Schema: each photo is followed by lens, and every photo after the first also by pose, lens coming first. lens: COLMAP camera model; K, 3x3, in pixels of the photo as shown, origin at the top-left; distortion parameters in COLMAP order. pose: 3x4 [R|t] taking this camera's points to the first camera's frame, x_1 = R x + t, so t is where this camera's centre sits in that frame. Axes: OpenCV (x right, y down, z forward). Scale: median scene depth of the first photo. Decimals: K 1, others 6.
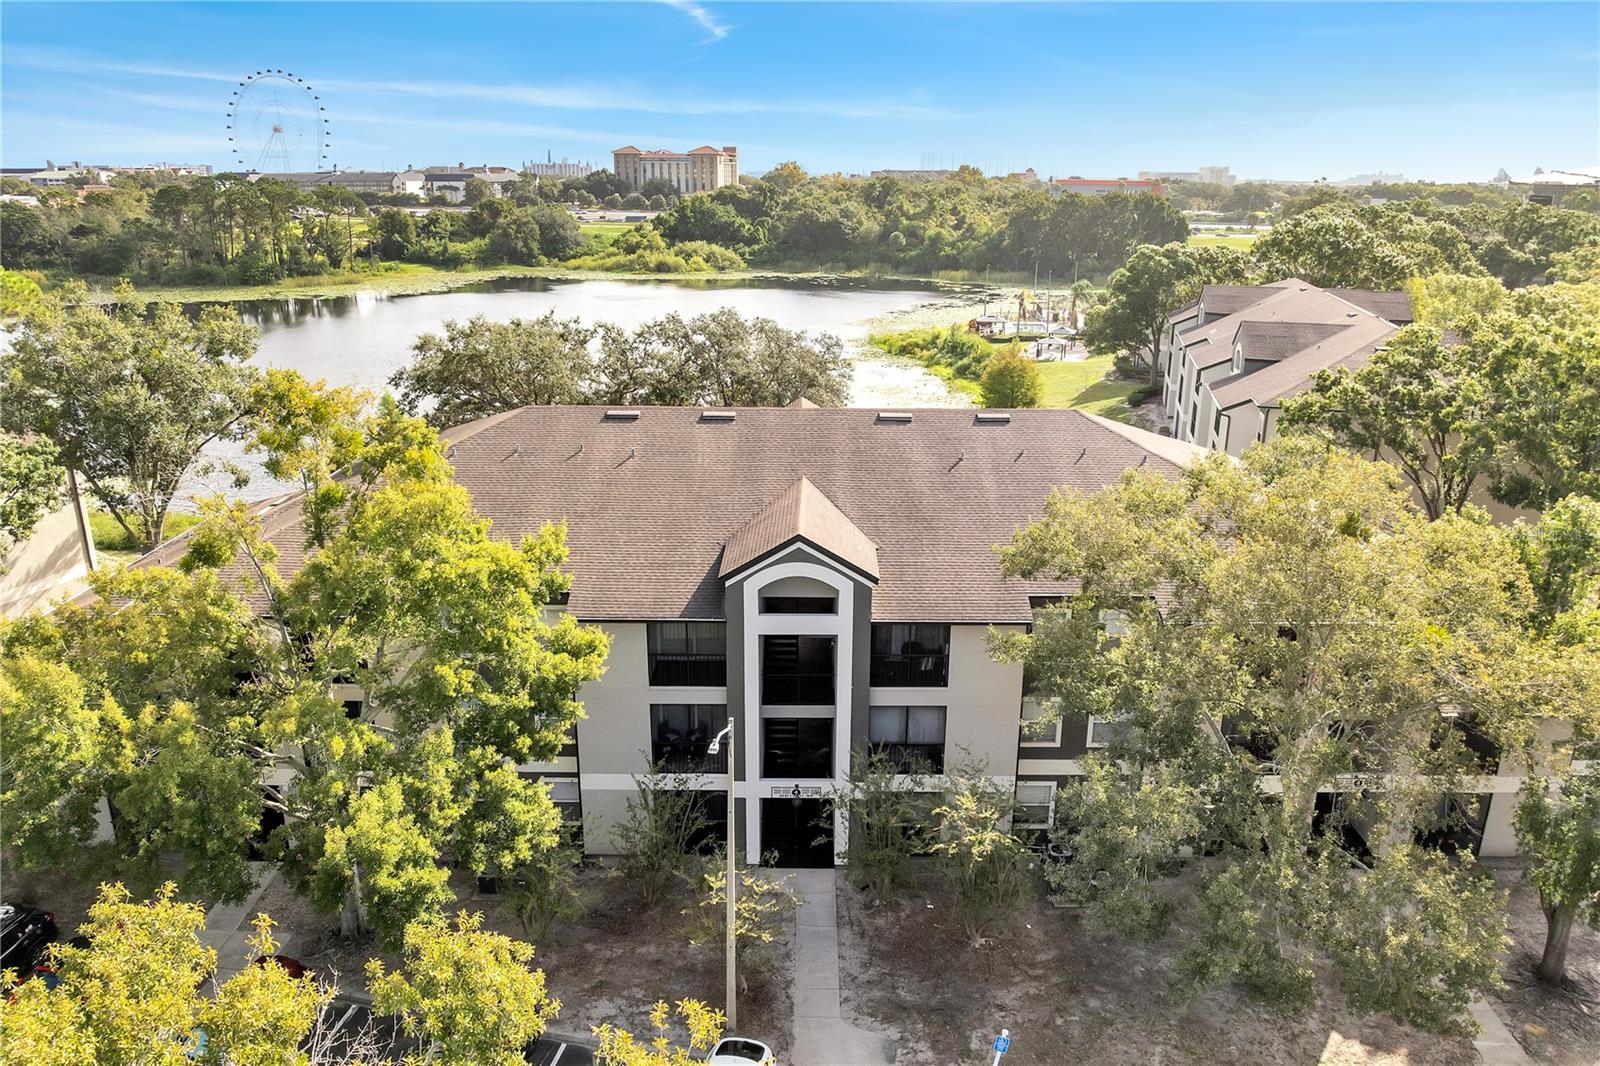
lens RADIAL K [[1137.9, 0, 799.0], [0, 1137.9, 537.0], [0, 0, 1]] dist [-0.047924, 0.021017]
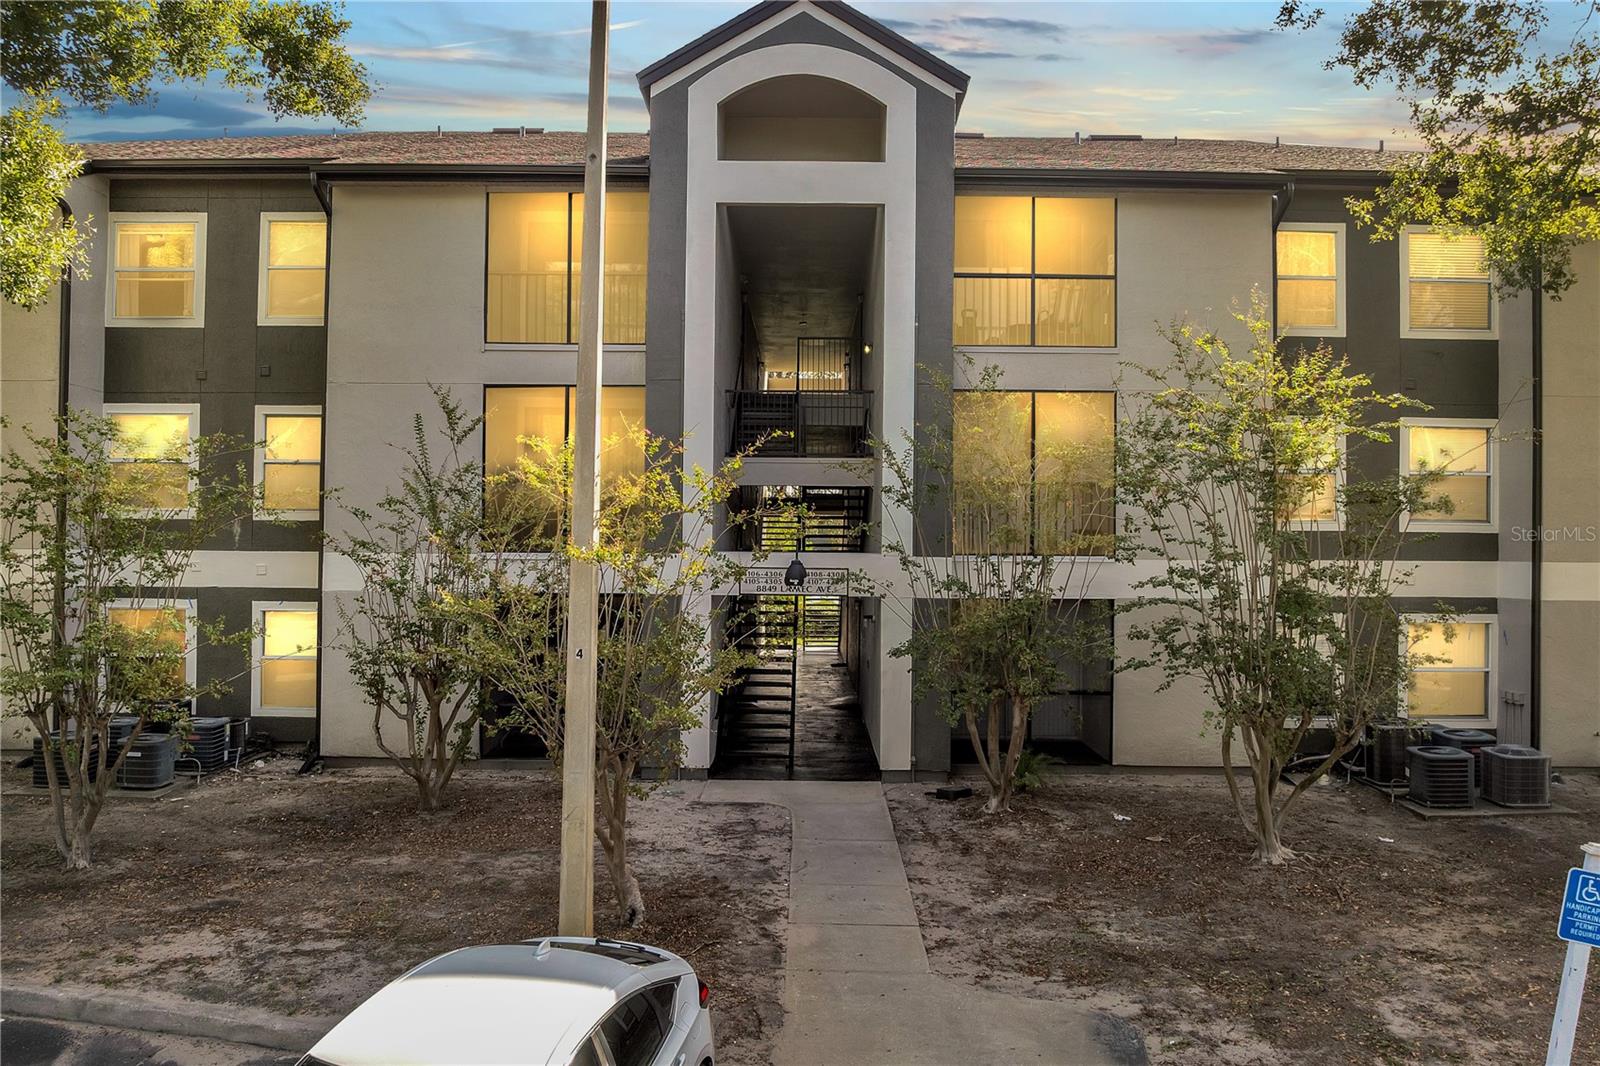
lens RADIAL K [[1137.9, 0, 802.7], [0, 1137.9, 534.6], [0, 0, 1]] dist [-0.047924, 0.021017]
pose [[0.999968, 0.007011, 0.003827, -0.001205], [-0.005455, 0.949451, -0.313867, 0.388713], [-0.005834, 0.313836, 0.949459, 0.633265]]
